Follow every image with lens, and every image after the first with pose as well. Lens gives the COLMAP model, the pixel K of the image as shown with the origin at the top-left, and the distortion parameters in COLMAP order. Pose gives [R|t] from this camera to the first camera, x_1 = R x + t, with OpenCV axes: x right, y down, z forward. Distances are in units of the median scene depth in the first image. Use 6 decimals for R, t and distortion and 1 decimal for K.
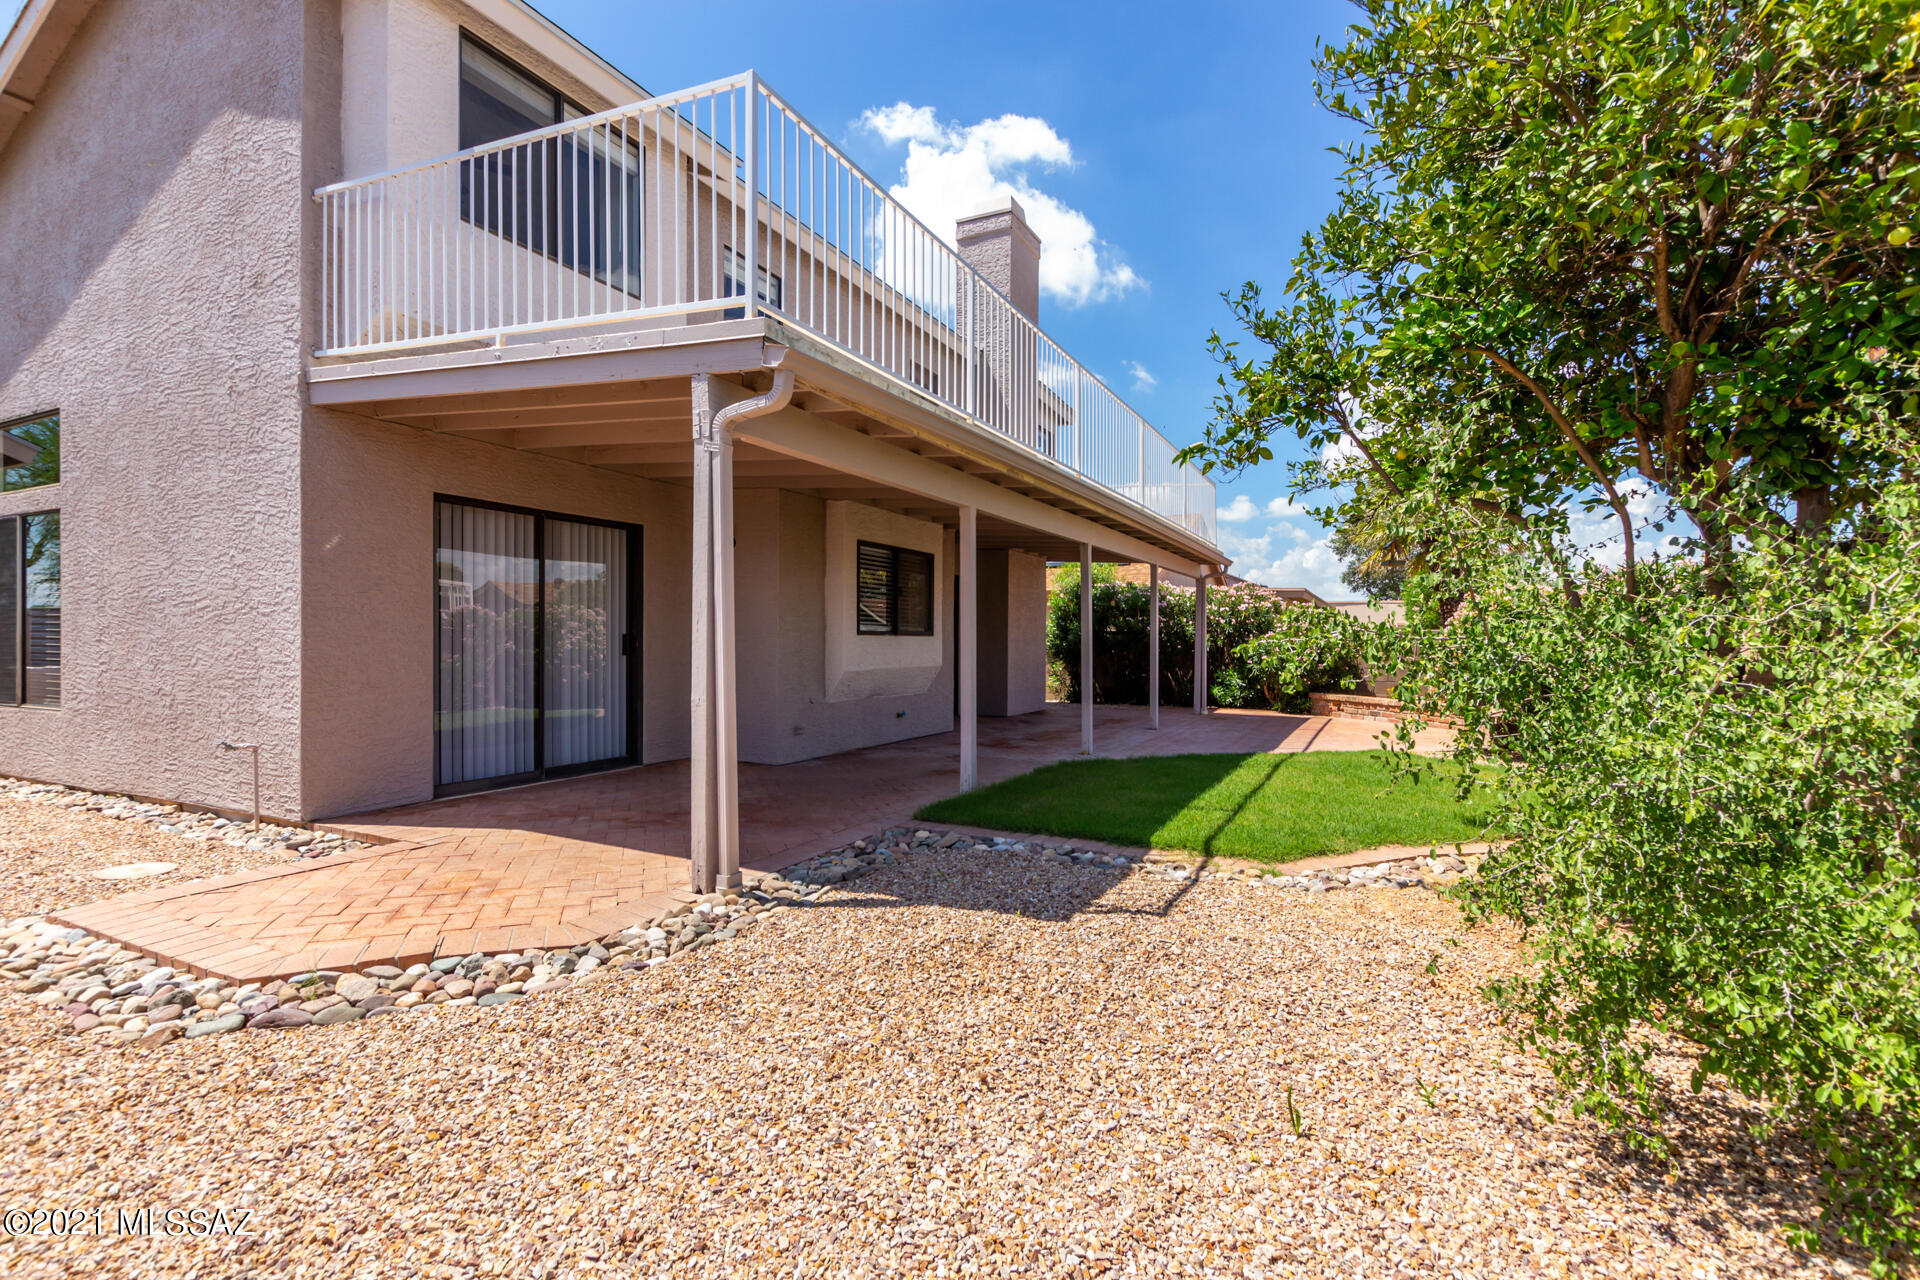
lens RADIAL K [[889.1, 0, 971.2], [0, 889.1, 647.3], [0, 0, 1]] dist [0.004461, -0.000281]
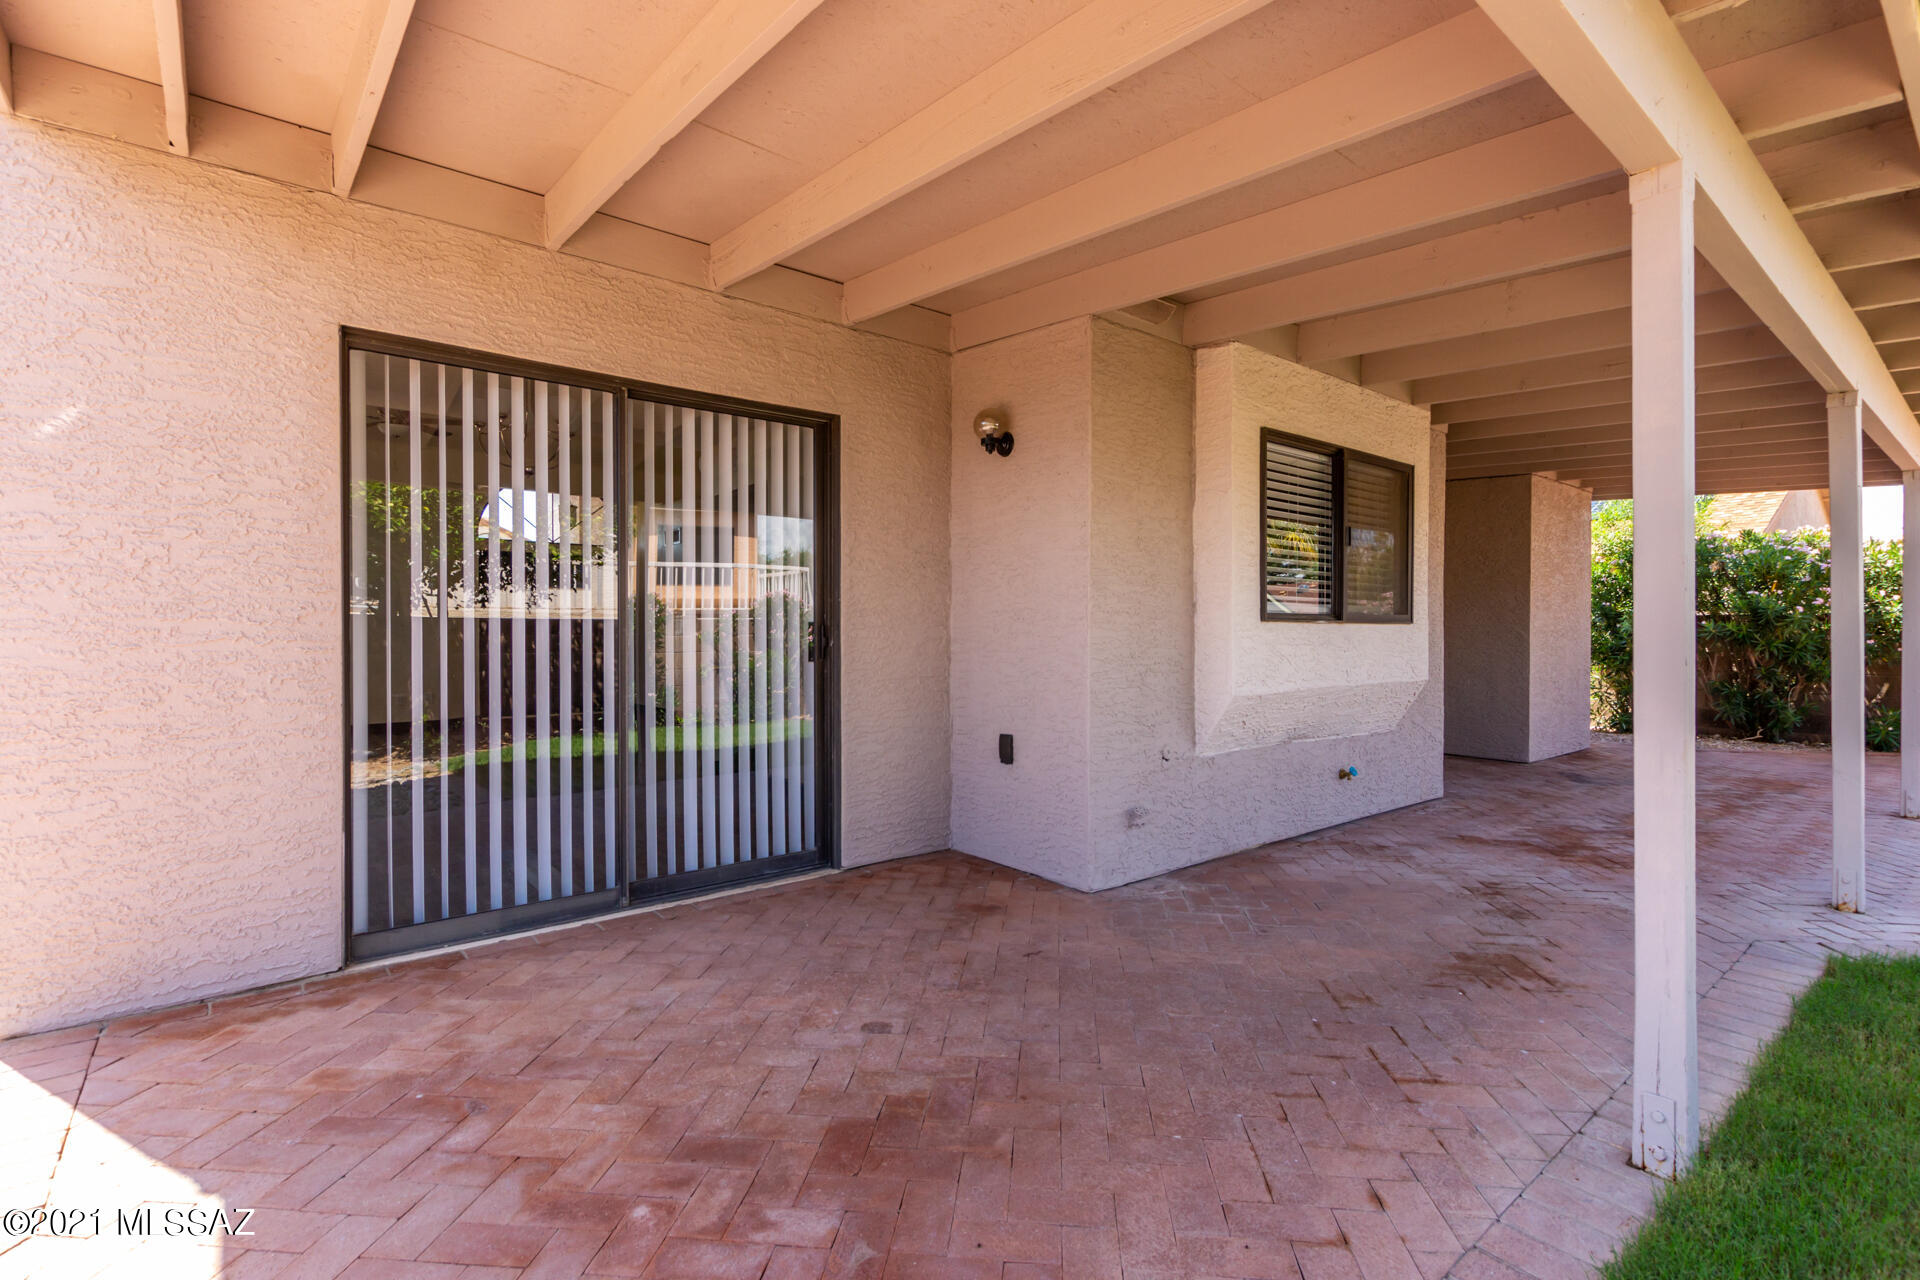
lens RADIAL K [[889.1, 0, 991.9], [0, 889.1, 641.8], [0, 0, 1]] dist [0.004461, -0.000281]
pose [[0.912735, -0.000232, -0.408552, -0.062156], [0.001077, 0.999998, 0.001837, -0.003709], [0.408551, -0.002117, 0.912733, 0.485061]]
